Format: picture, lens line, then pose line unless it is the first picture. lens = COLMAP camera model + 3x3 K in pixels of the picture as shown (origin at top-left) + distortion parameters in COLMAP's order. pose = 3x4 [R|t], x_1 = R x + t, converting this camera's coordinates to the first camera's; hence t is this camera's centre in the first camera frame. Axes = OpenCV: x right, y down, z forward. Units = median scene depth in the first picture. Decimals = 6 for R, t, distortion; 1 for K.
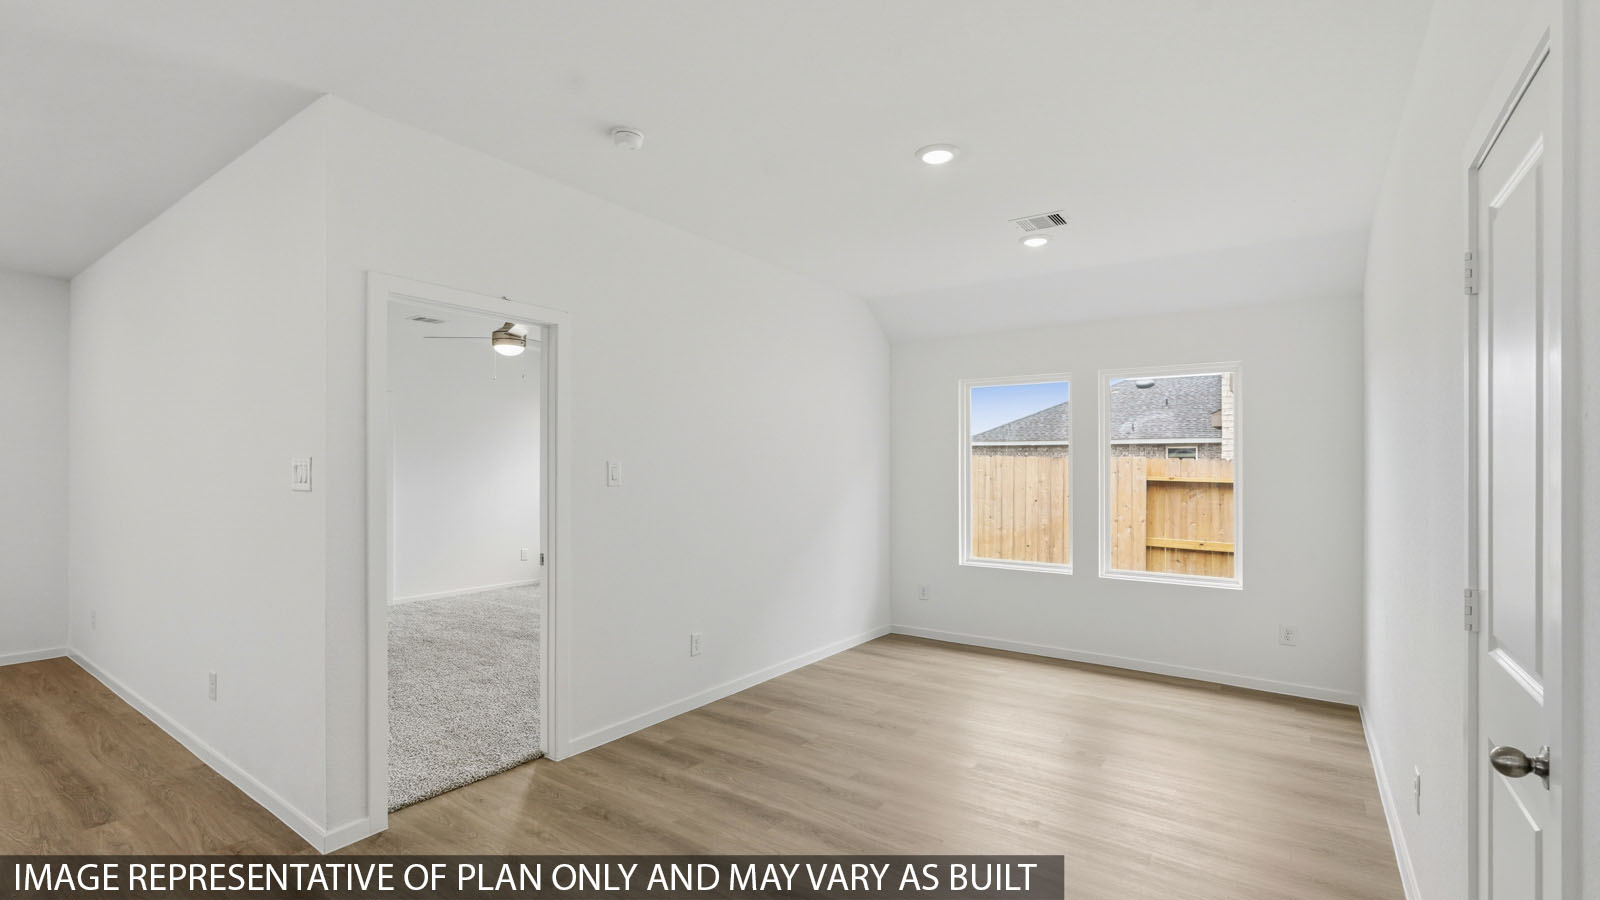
lens RADIAL K [[706.3, 0, 798.9], [0, 706.3, 461.1], [0, 0, 1]] dist [-0.024962, 0.009362]
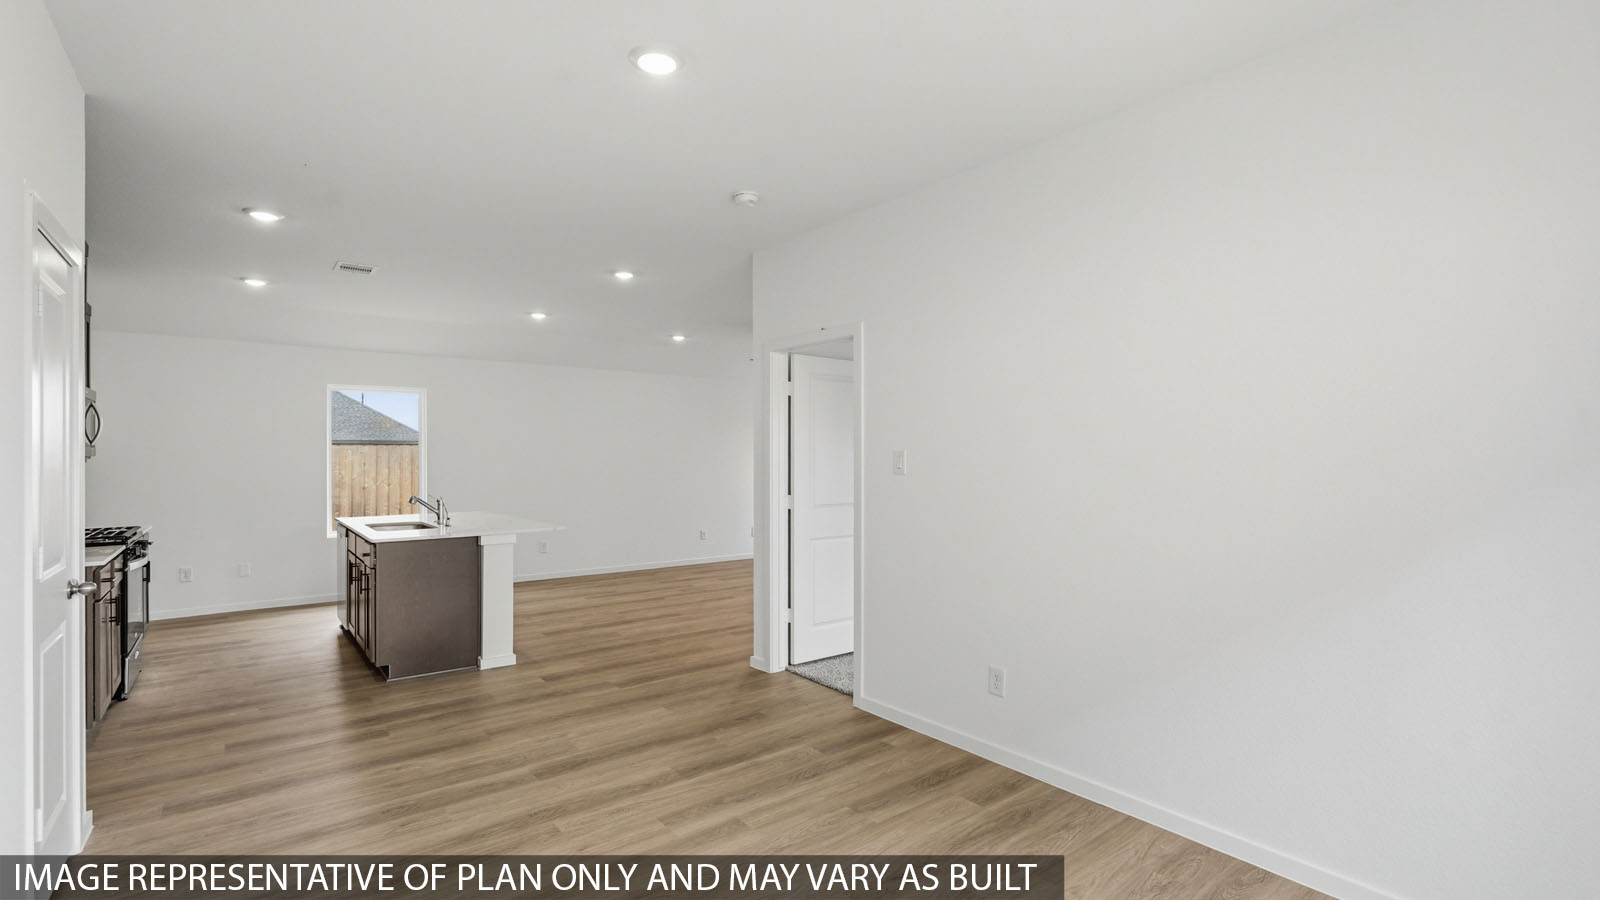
lens RADIAL K [[706.3, 0, 798.9], [0, 706.3, 461.1], [0, 0, 1]] dist [-0.024962, 0.009362]
pose [[-0.259186, 0.005798, -0.965810, 0.538729], [0.005708, 0.999974, 0.004471, 0.003935], [0.965810, -0.004354, -0.259213, 0.789459]]
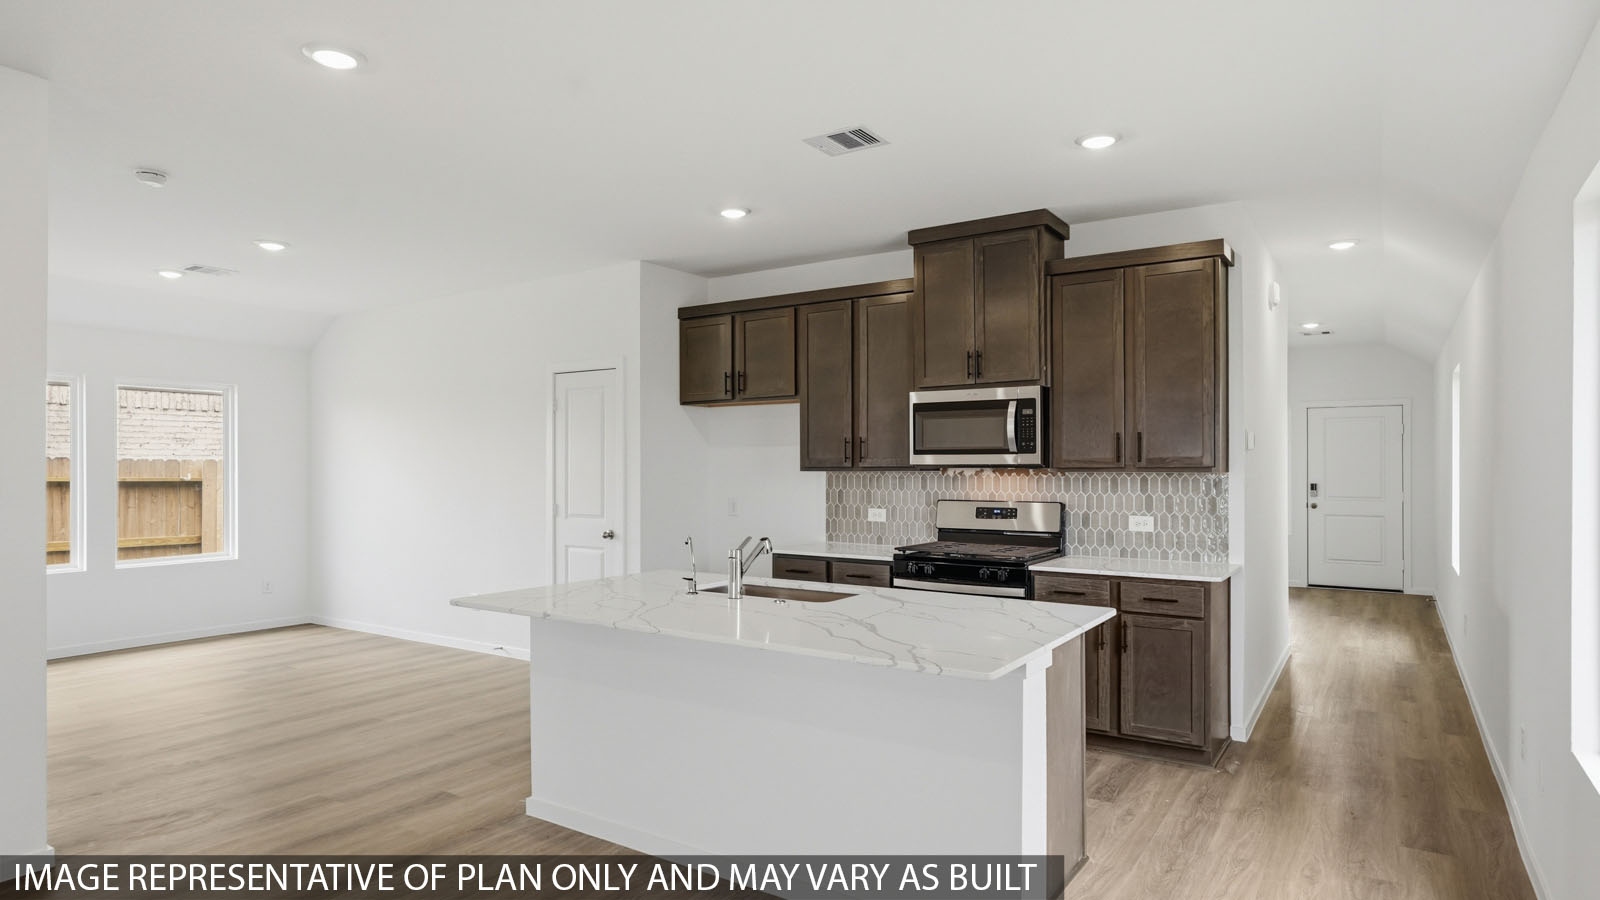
lens RADIAL K [[901.8, 0, 804.1], [0, 901.8, 461.8], [0, 0, 1]] dist [-0.003066, -0.000024]
pose [[-0.035406, 0.002414, 0.999370, -0.858400], [-0.005756, 0.999980, -0.002620, -0.000265], [-0.999356, -0.005845, -0.035391, 0.003846]]
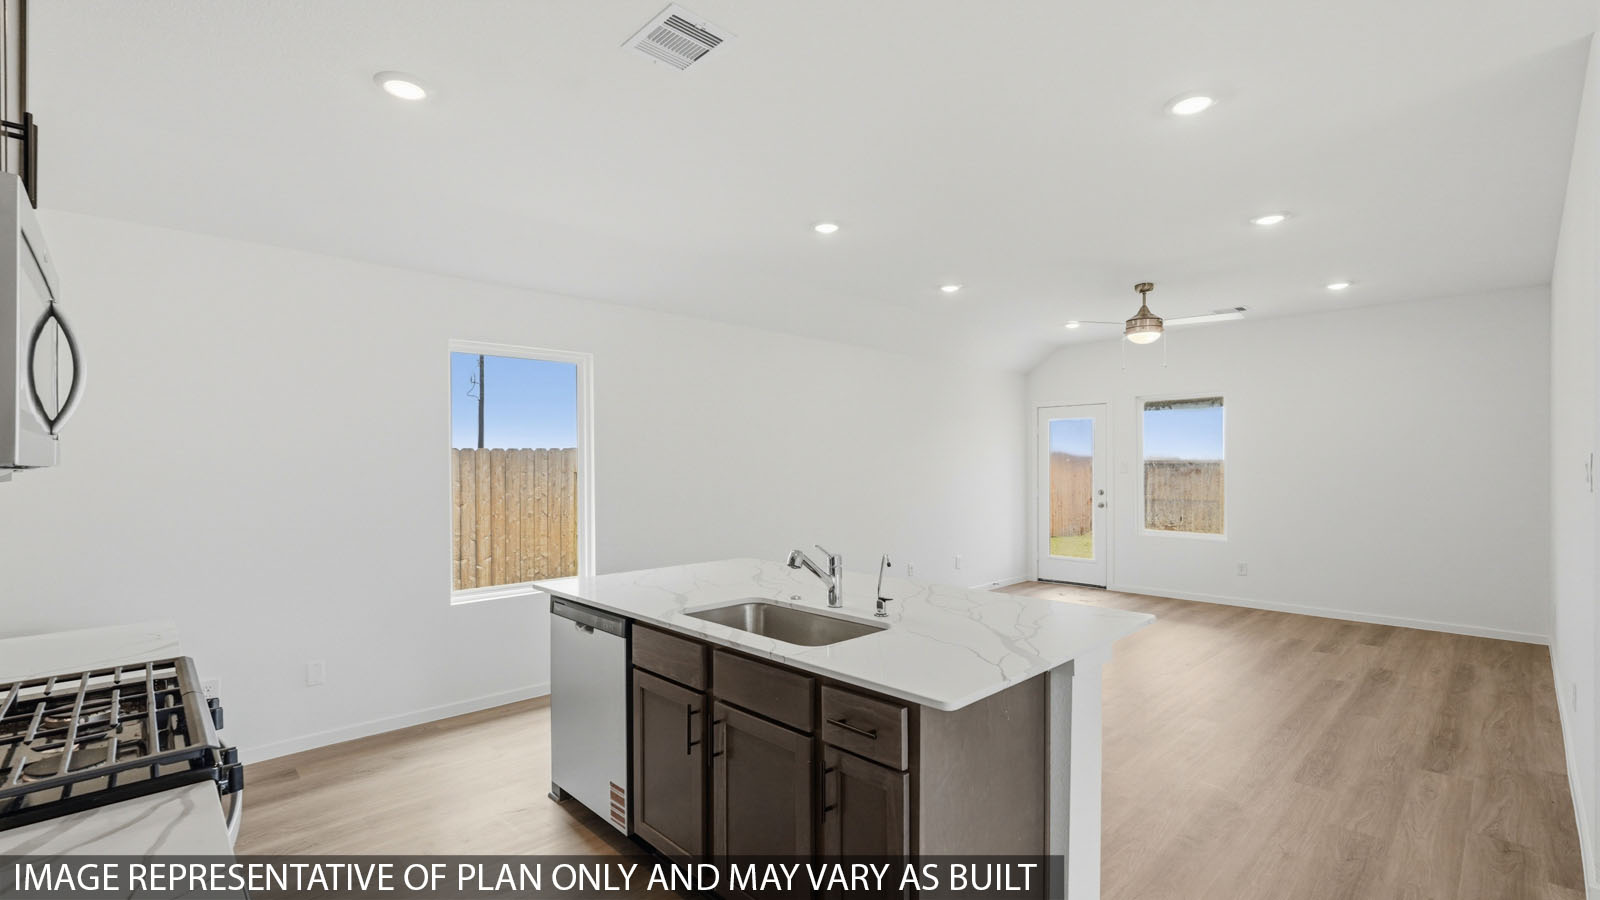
lens RADIAL K [[706.3, 0, 798.9], [0, 706.3, 461.1], [0, 0, 1]] dist [-0.024962, 0.009362]
pose [[-0.190111, -0.004364, -0.981753, 0.162889], [0.008115, 0.999949, -0.006017, 0.000248], [0.981729, -0.009111, -0.190066, 0.084344]]
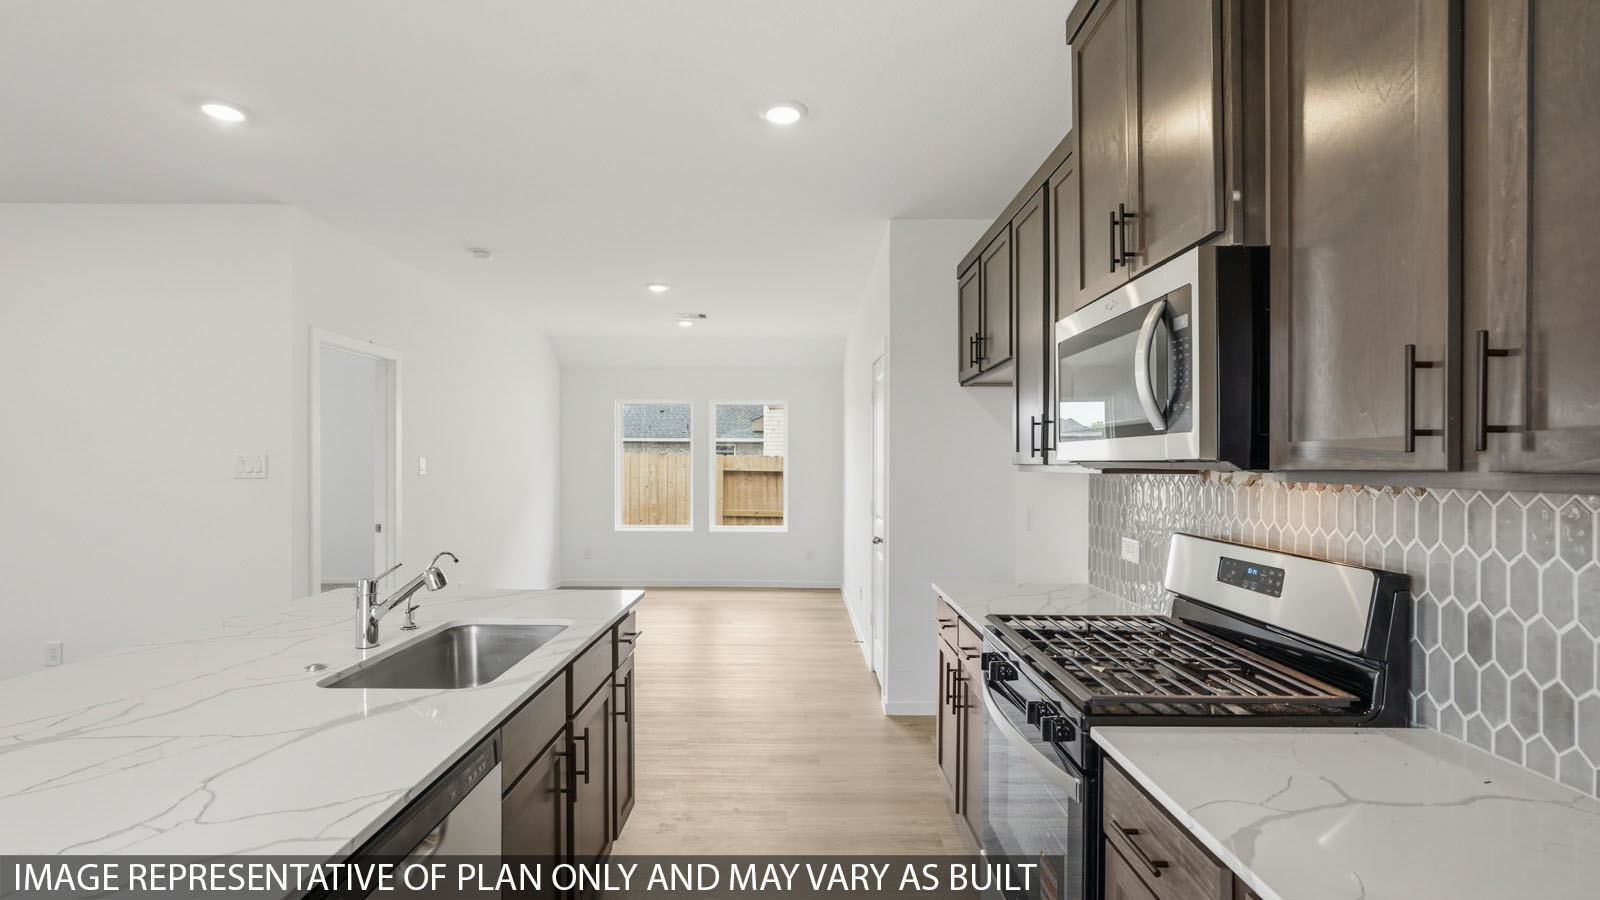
lens RADIAL K [[706.3, 0, 798.9], [0, 706.3, 461.1], [0, 0, 1]] dist [-0.024962, 0.009362]
pose [[0.812779, -0.000017, 0.582571, -0.293480], [-0.004906, 0.999964, 0.006874, -0.003239], [-0.582551, -0.008445, 0.812750, -0.354975]]
